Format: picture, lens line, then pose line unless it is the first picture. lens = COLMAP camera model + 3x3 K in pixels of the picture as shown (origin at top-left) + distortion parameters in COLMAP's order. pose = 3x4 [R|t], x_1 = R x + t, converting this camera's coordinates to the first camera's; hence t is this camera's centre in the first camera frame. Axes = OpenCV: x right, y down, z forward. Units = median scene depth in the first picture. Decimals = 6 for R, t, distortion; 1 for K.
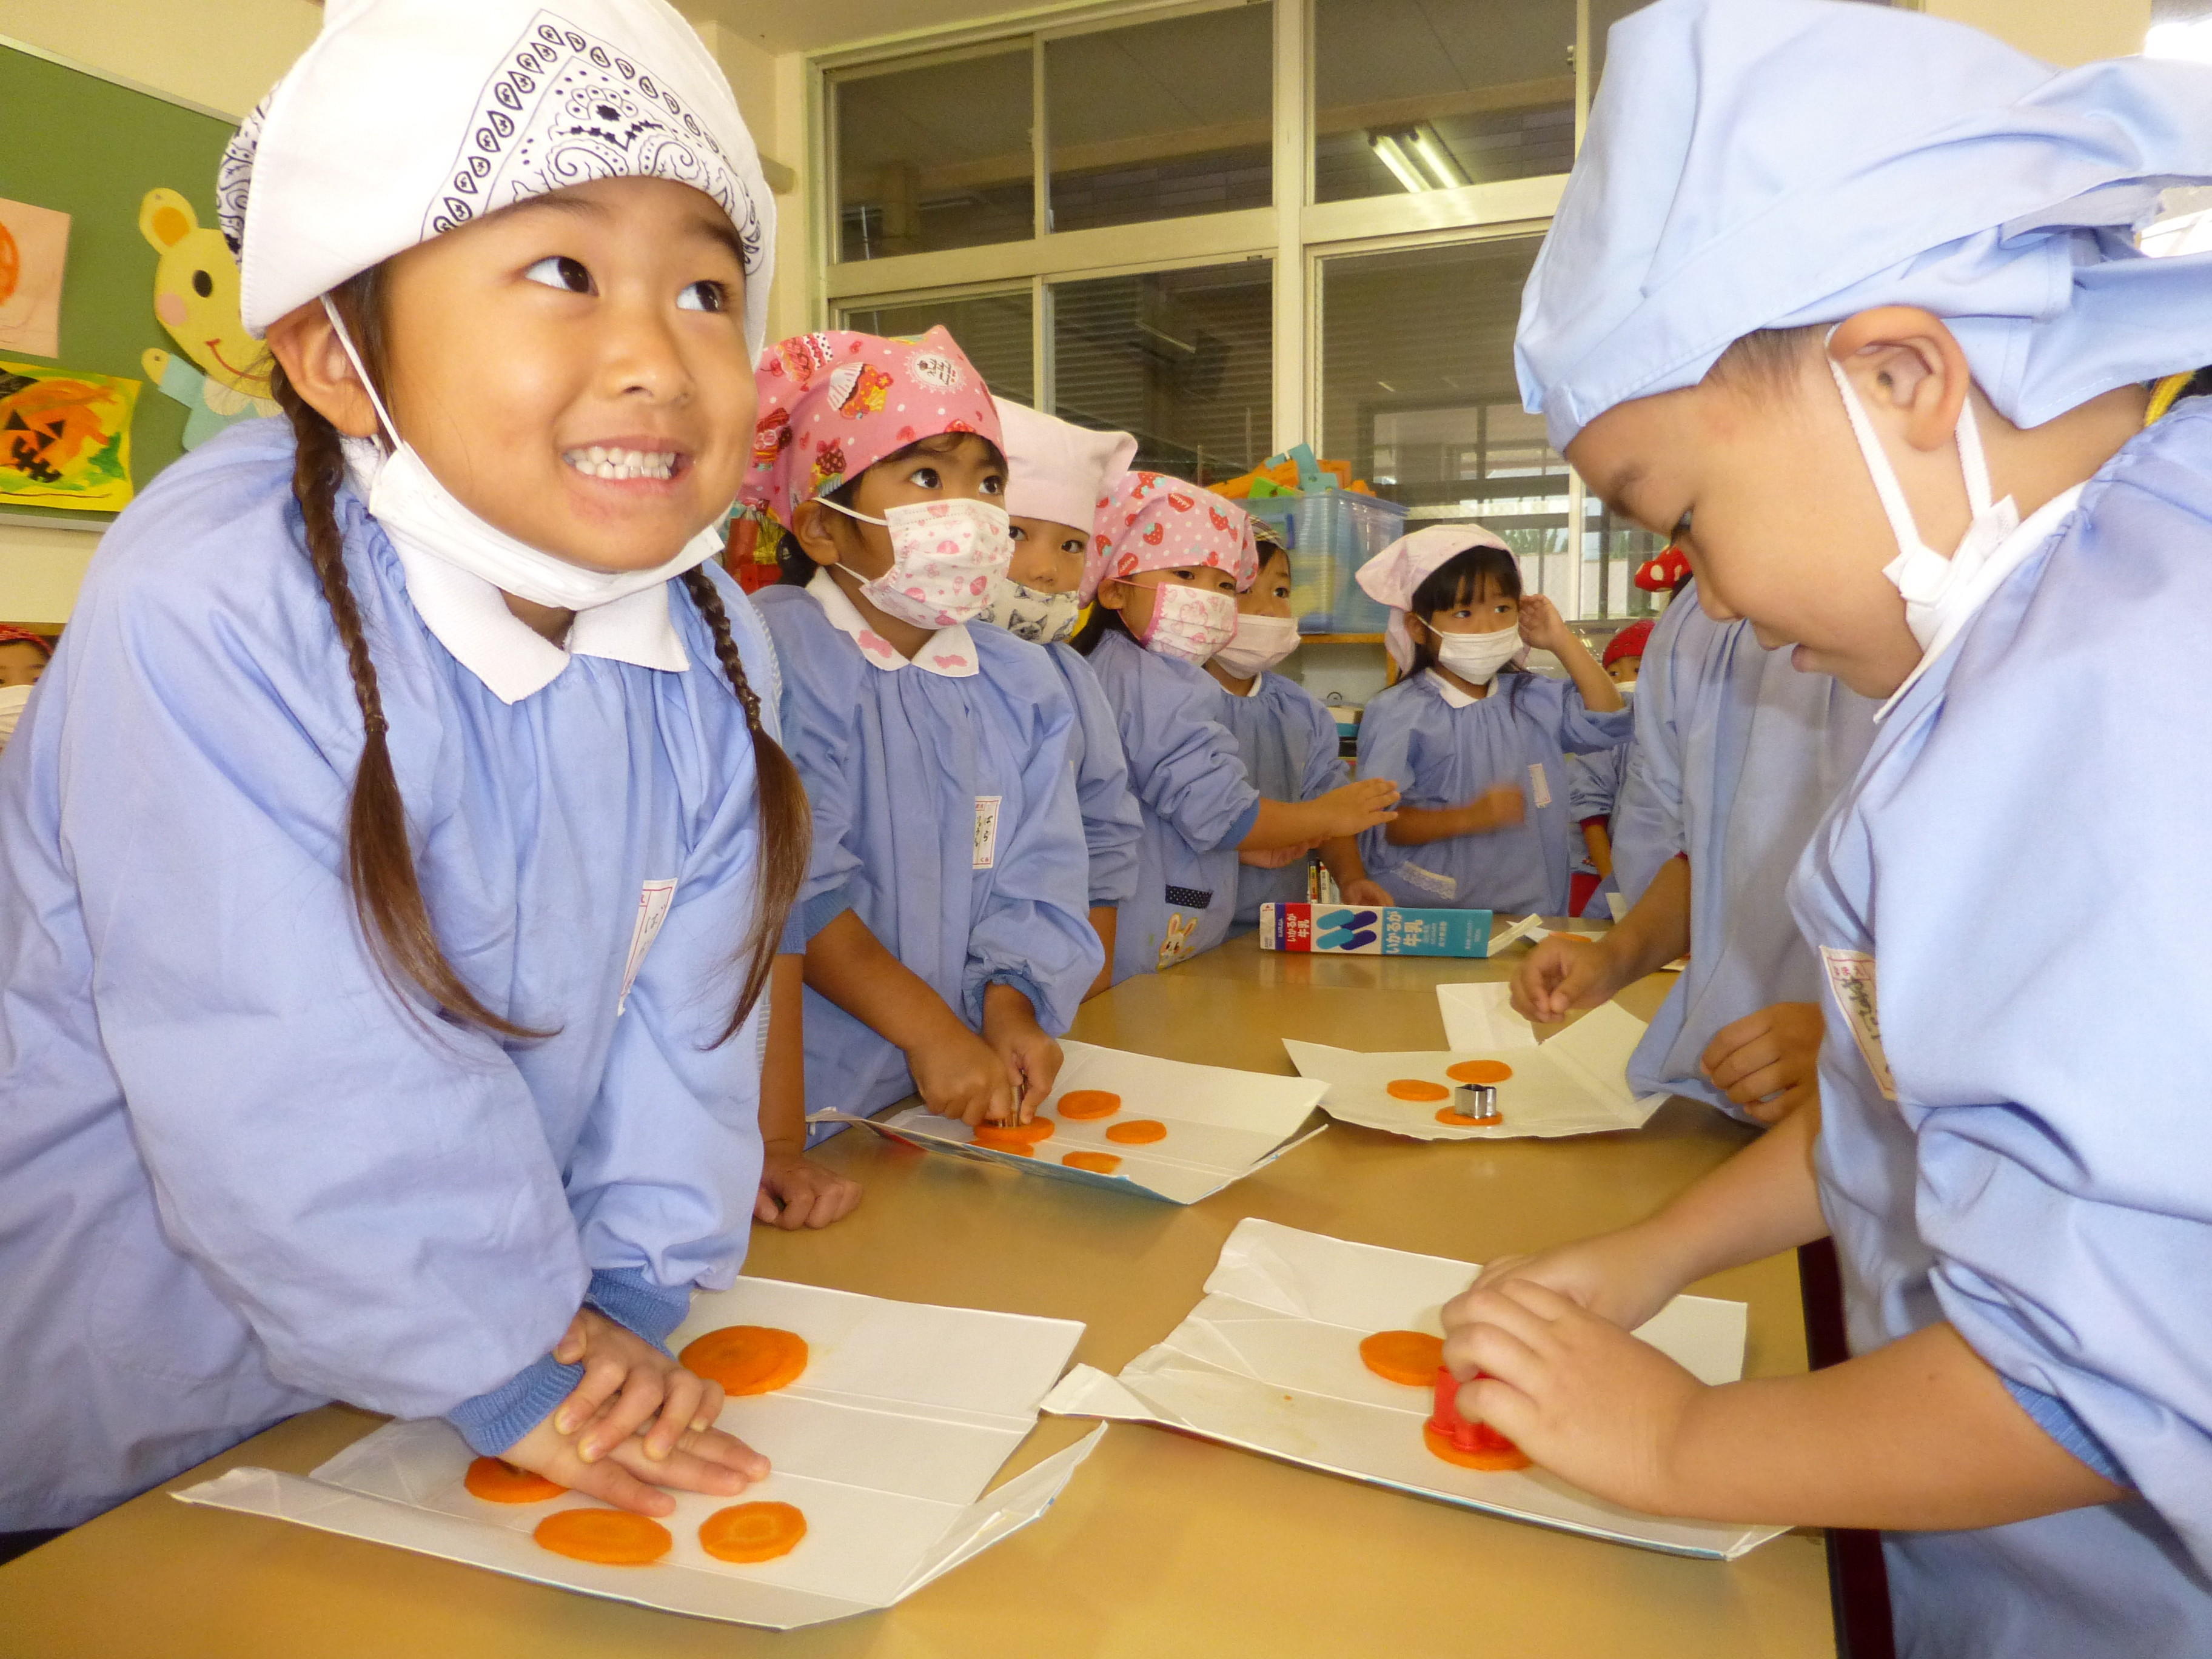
lens RADIAL K [[1625.2, 0, 1127.4], [0, 1625.2, 817.6], [0, 0, 1]] dist [-0.006245, 0.011954]
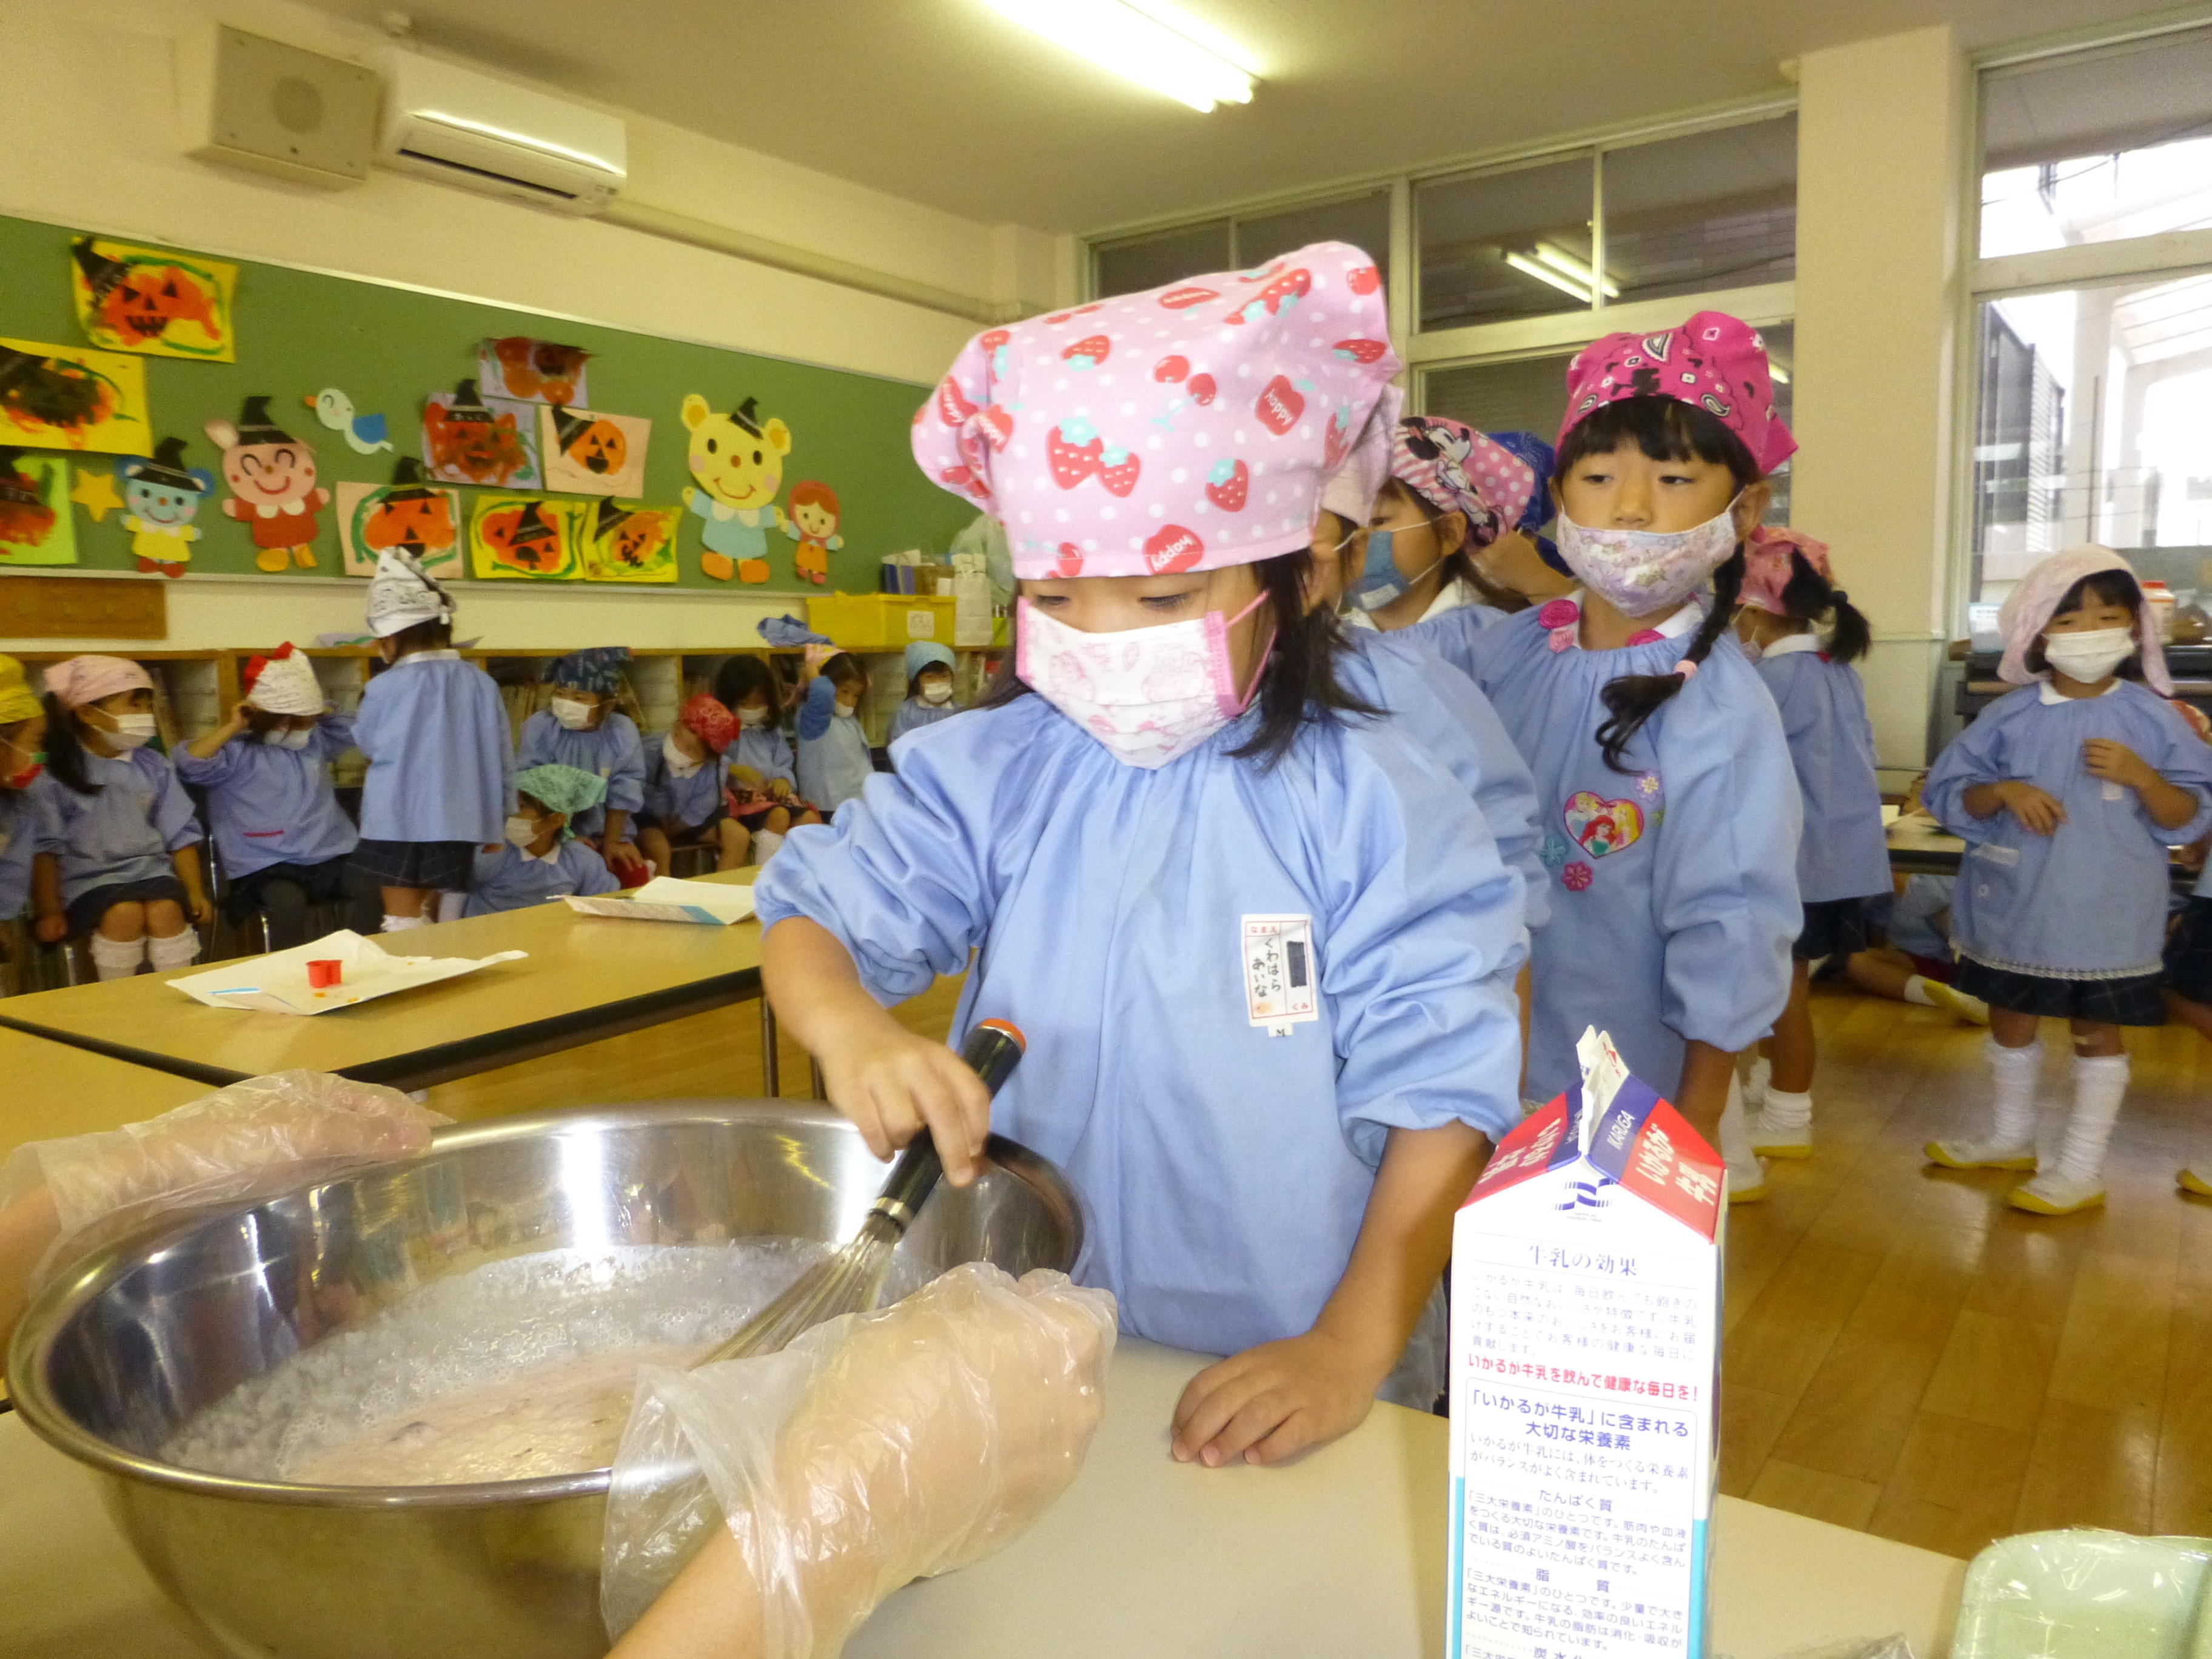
lens RADIAL K [[1625.2, 0, 1108.5], [0, 1625.2, 836.1], [0, 0, 1]] dist [-0.006245, 0.011954]
pose [[0.974190, 0.026668, -0.224149, 0.244684], [-0.018878, 0.999143, 0.036823, 0.015961], [0.224939, -0.031641, 0.973859, -0.610530]]
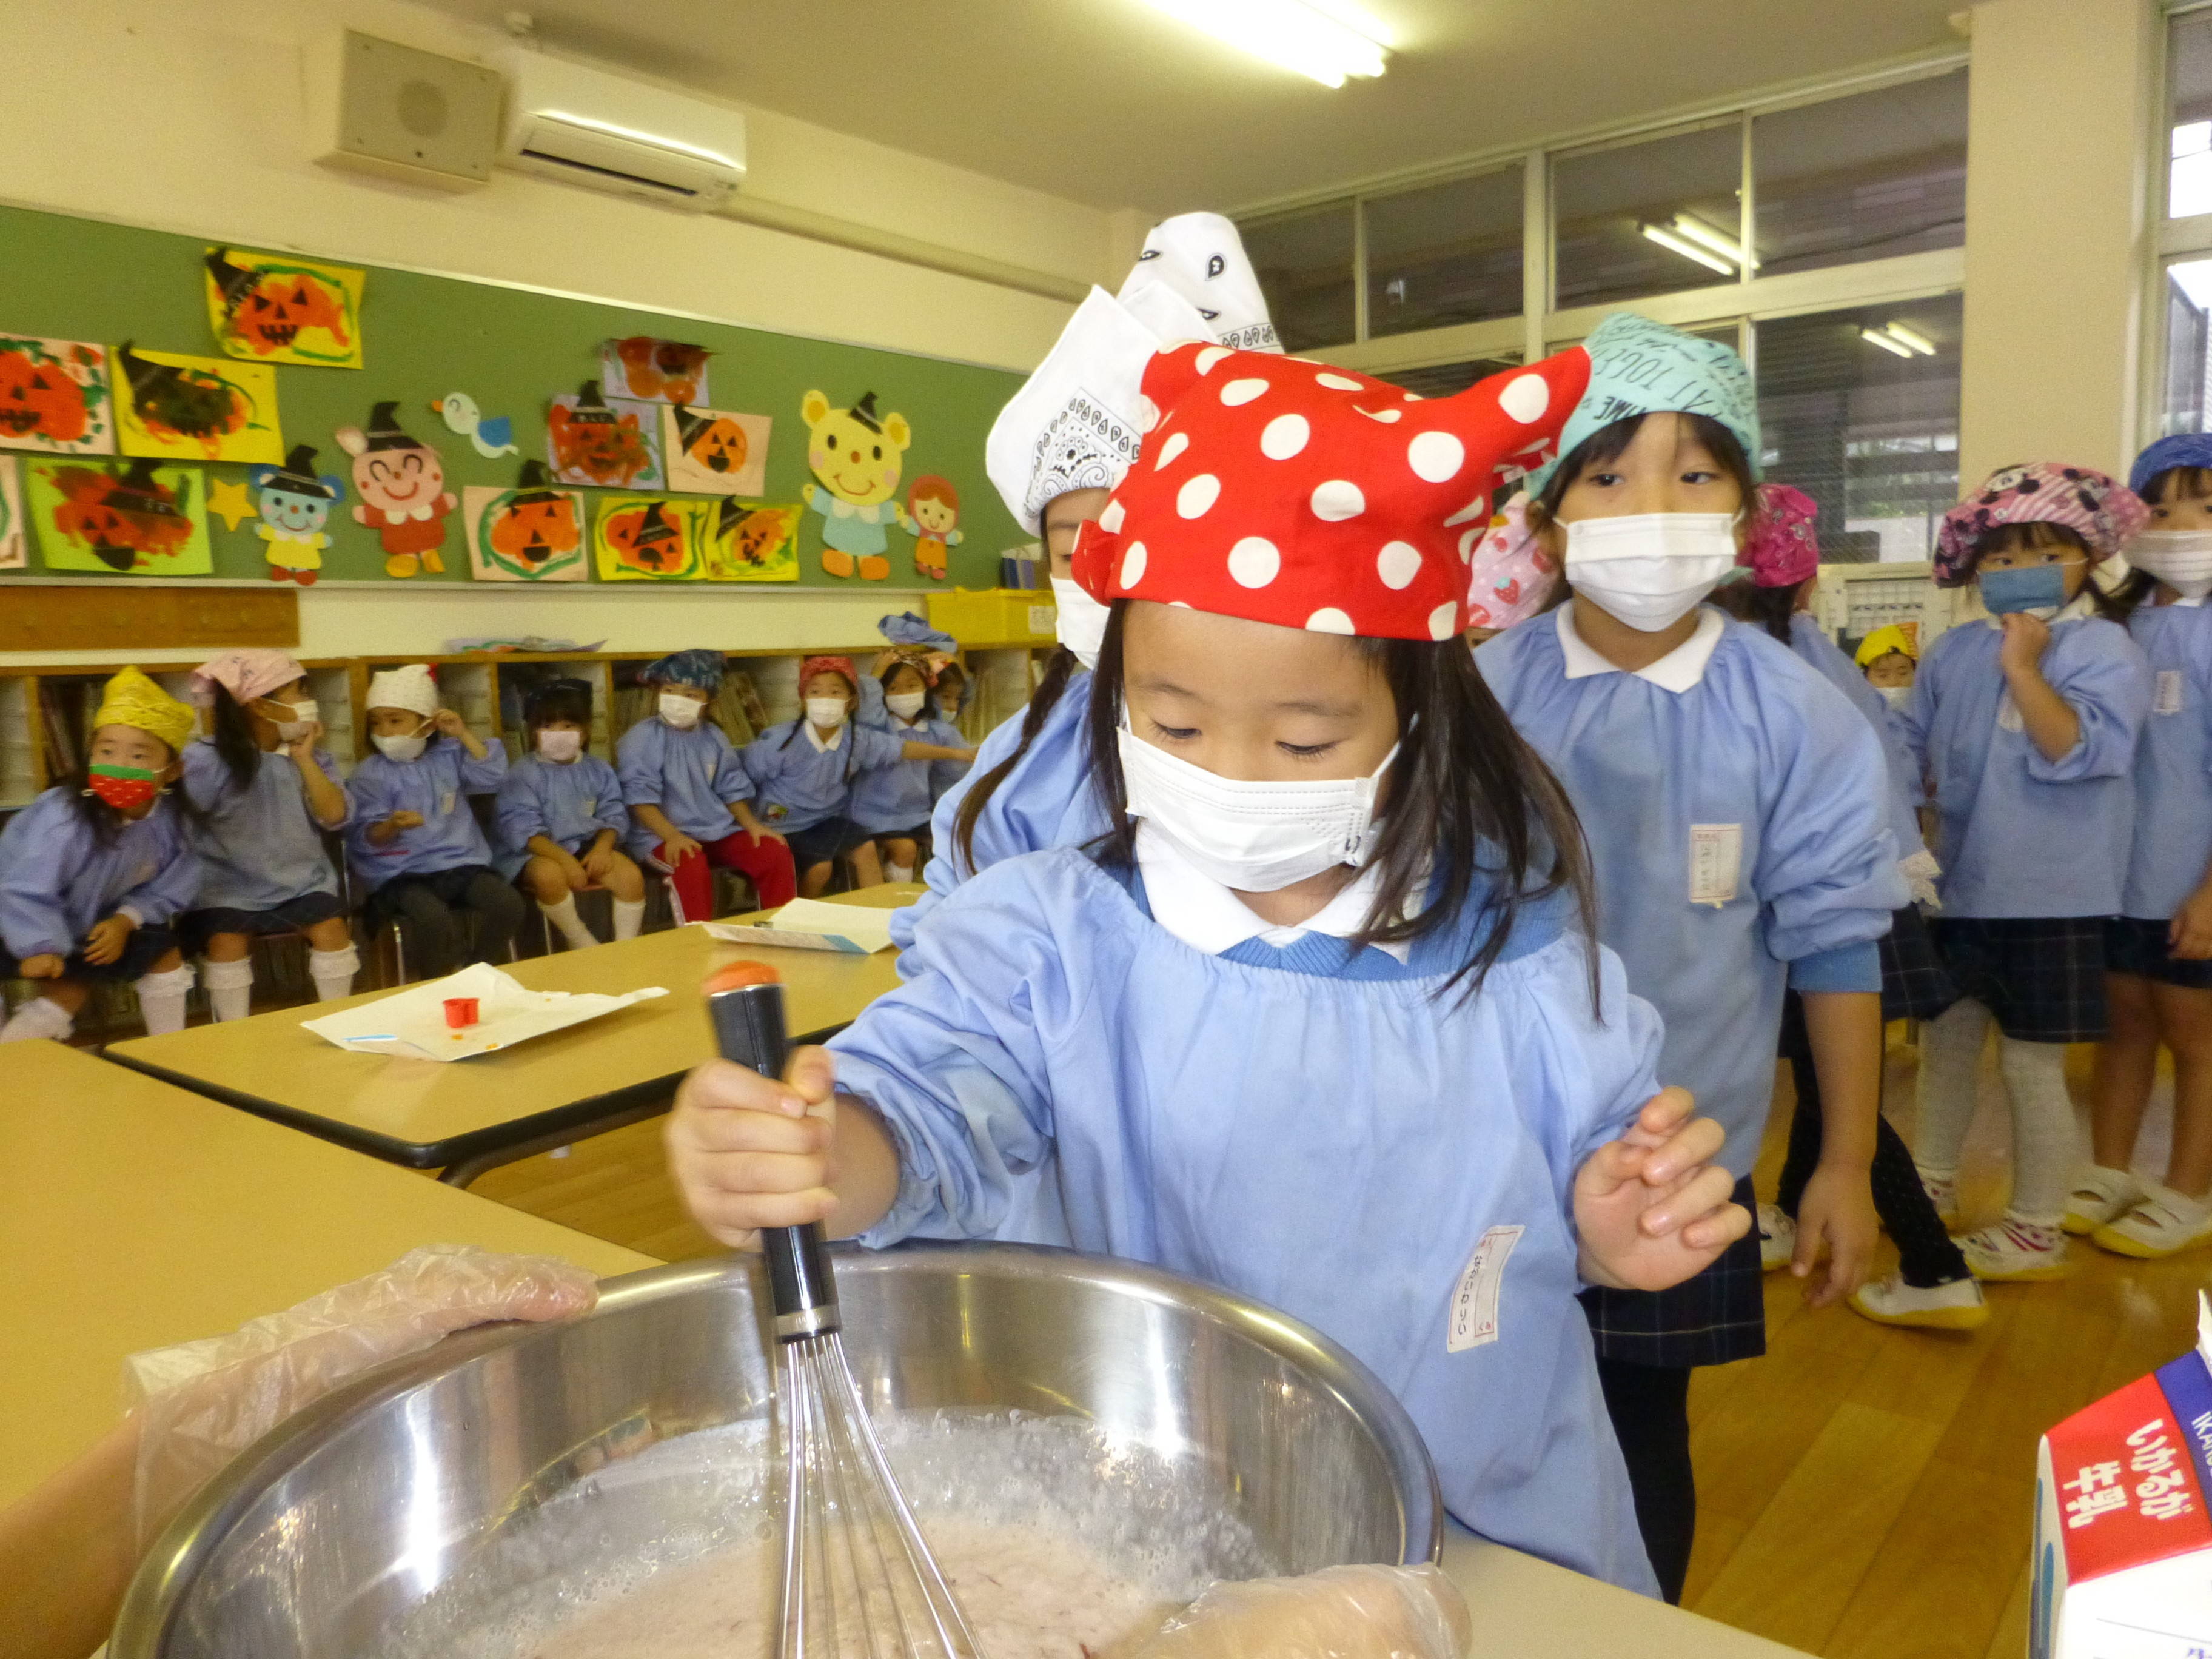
lens RADIAL K [[1625.2, 0, 1119.3], [0, 1625.2, 836.8], [0, 0, 1]] dist [-0.006245, 0.011954]
pose [[0.959297, 0.025325, -0.281262, 0.216646], [-0.012499, 0.998802, 0.047304, 0.002913], [0.282123, -0.041864, 0.958465, -0.579831]]
